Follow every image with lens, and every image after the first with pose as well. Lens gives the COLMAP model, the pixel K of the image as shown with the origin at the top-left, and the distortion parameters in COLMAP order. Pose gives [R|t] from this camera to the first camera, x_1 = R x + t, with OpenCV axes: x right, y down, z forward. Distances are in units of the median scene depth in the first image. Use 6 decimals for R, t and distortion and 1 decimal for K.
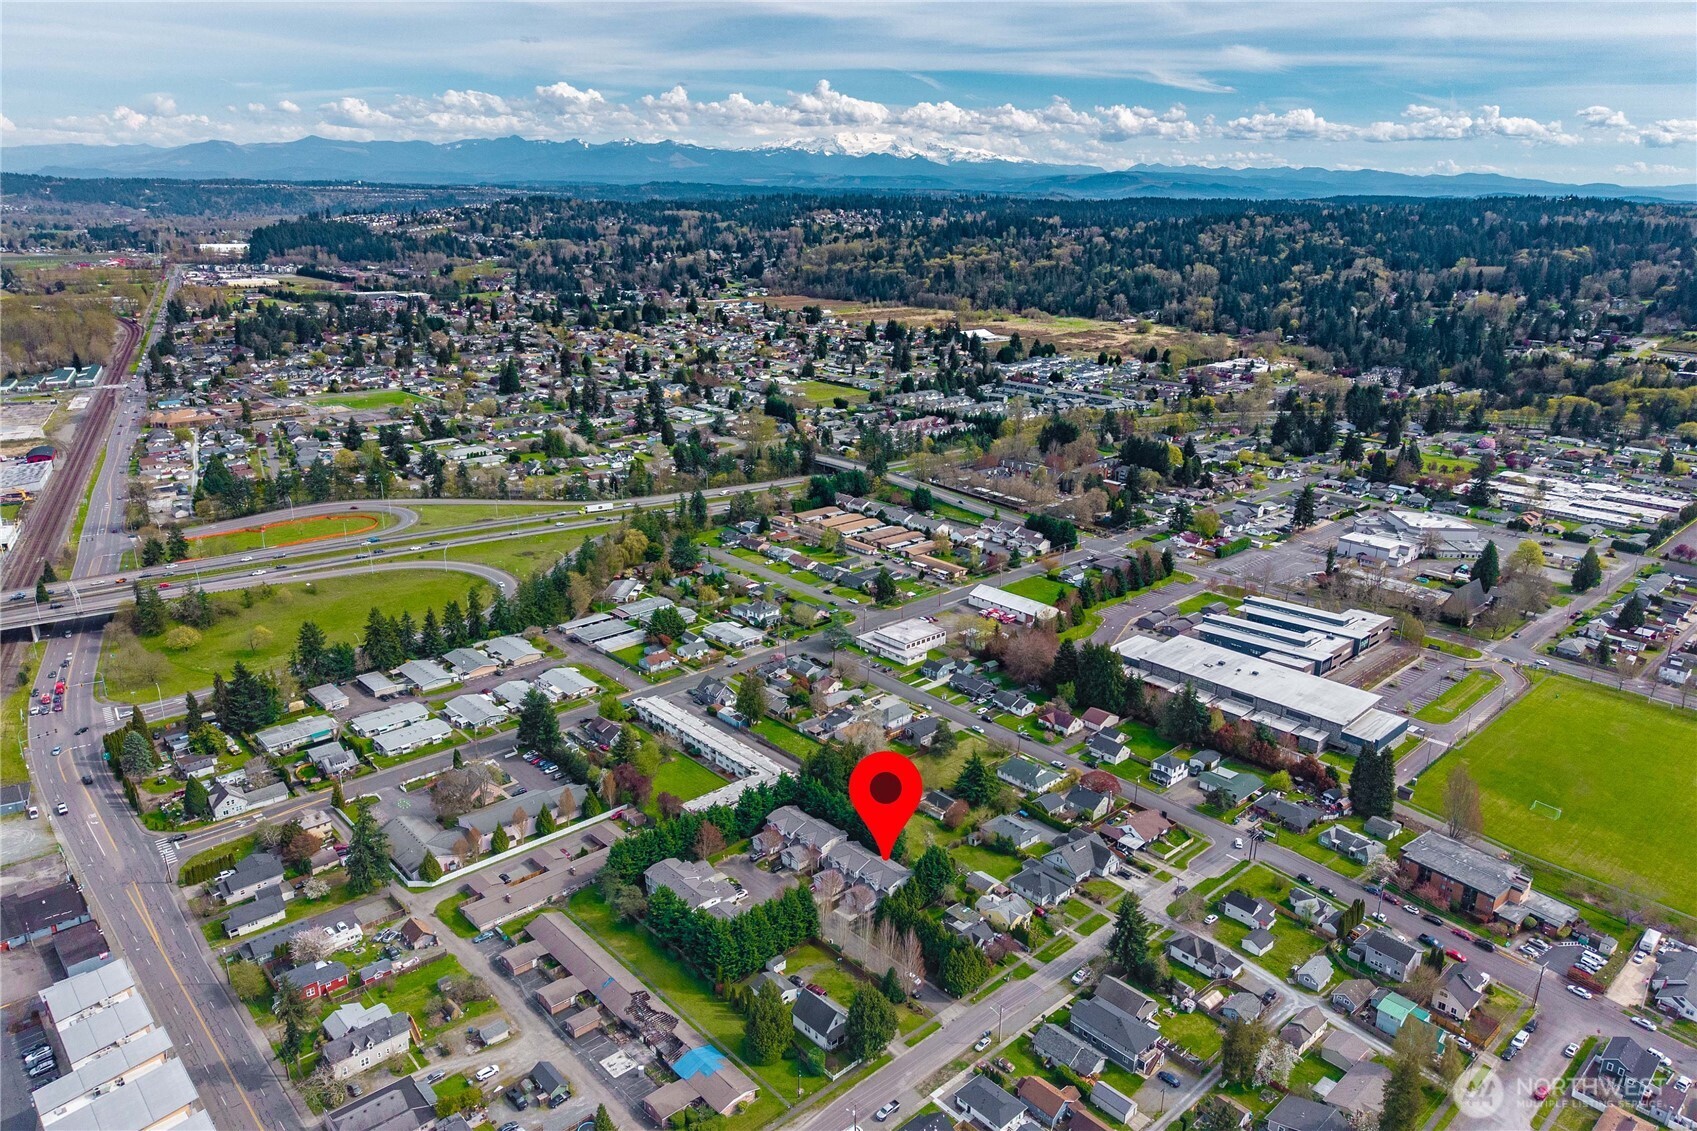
lens RADIAL K [[1147.0, 0, 848.5], [0, 1147.0, 565.5], [0, 0, 1]] dist [0.100848, -0.179547]
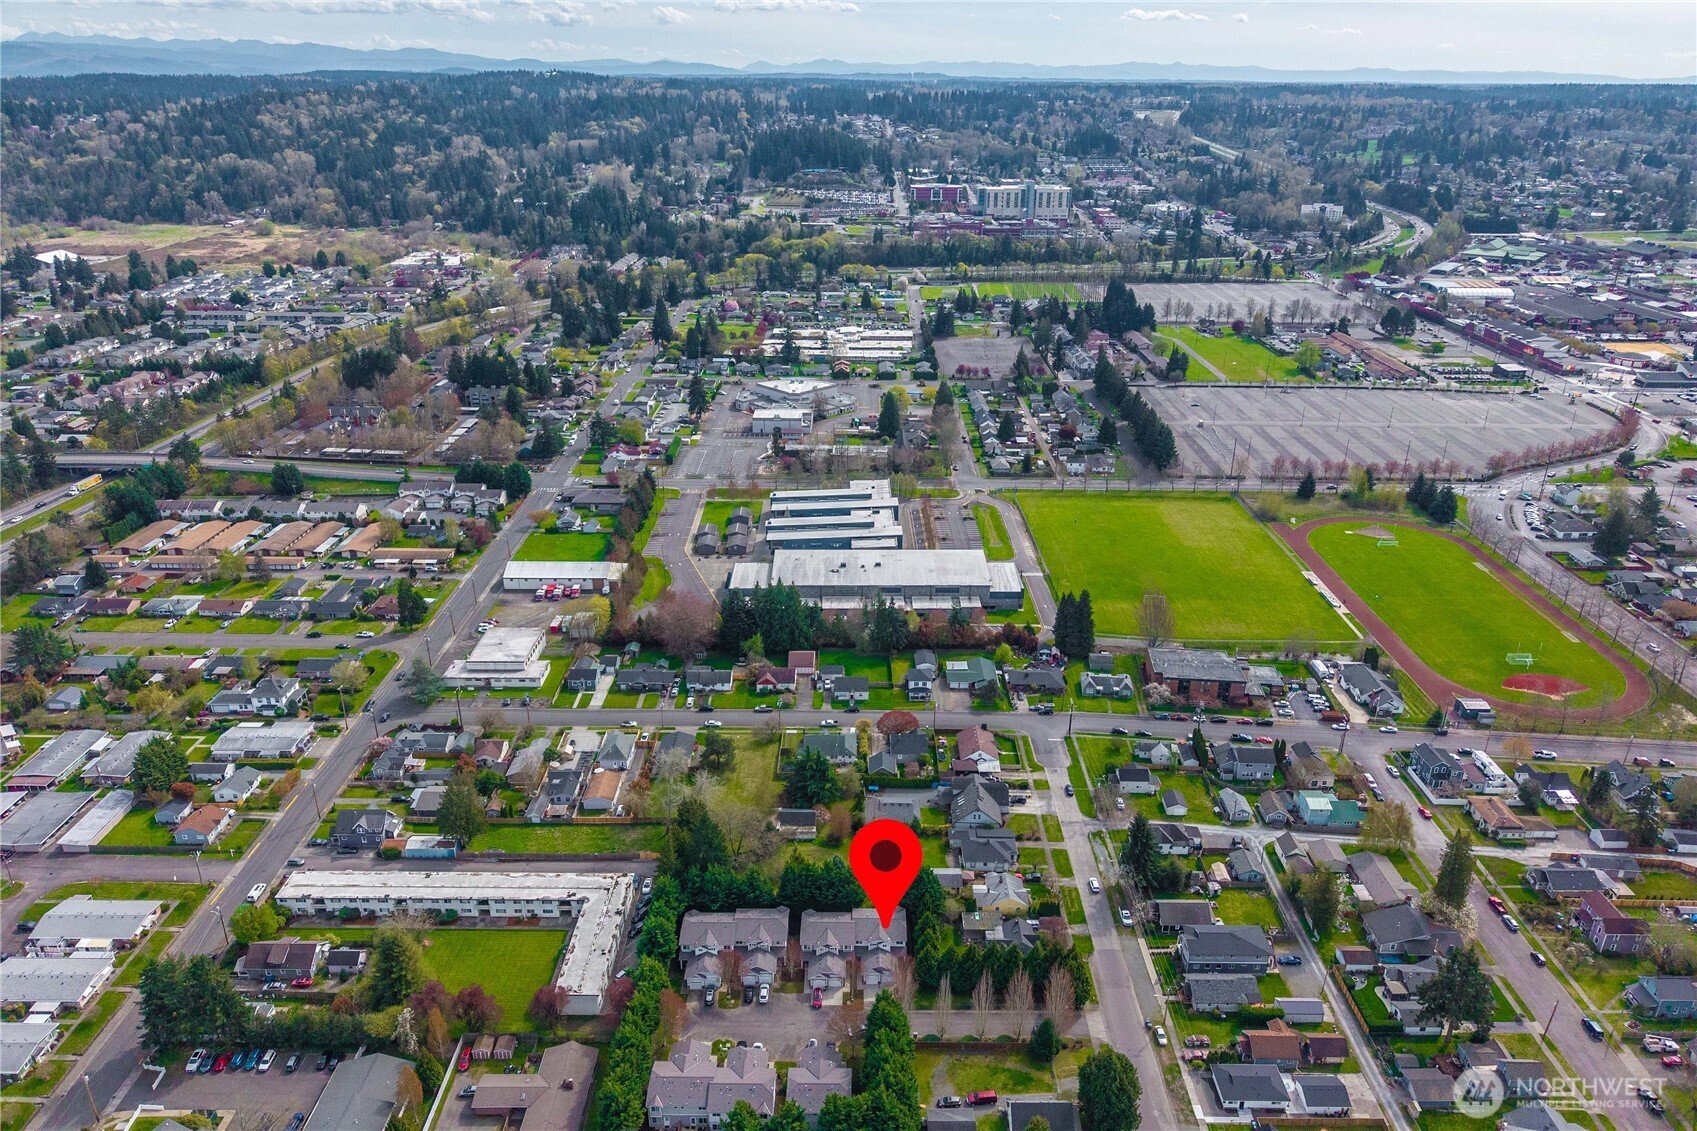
lens RADIAL K [[1135.1, 0, 848.5], [0, 1135.1, 565.5], [0, 0, 1]] dist [0.048846, -0.056608]
pose [[0.680661, -0.294846, 0.670647, -0.284974], [0.227520, 0.955246, 0.189051, -0.085566], [-0.696373, 0.023906, 0.717282, 0.274097]]
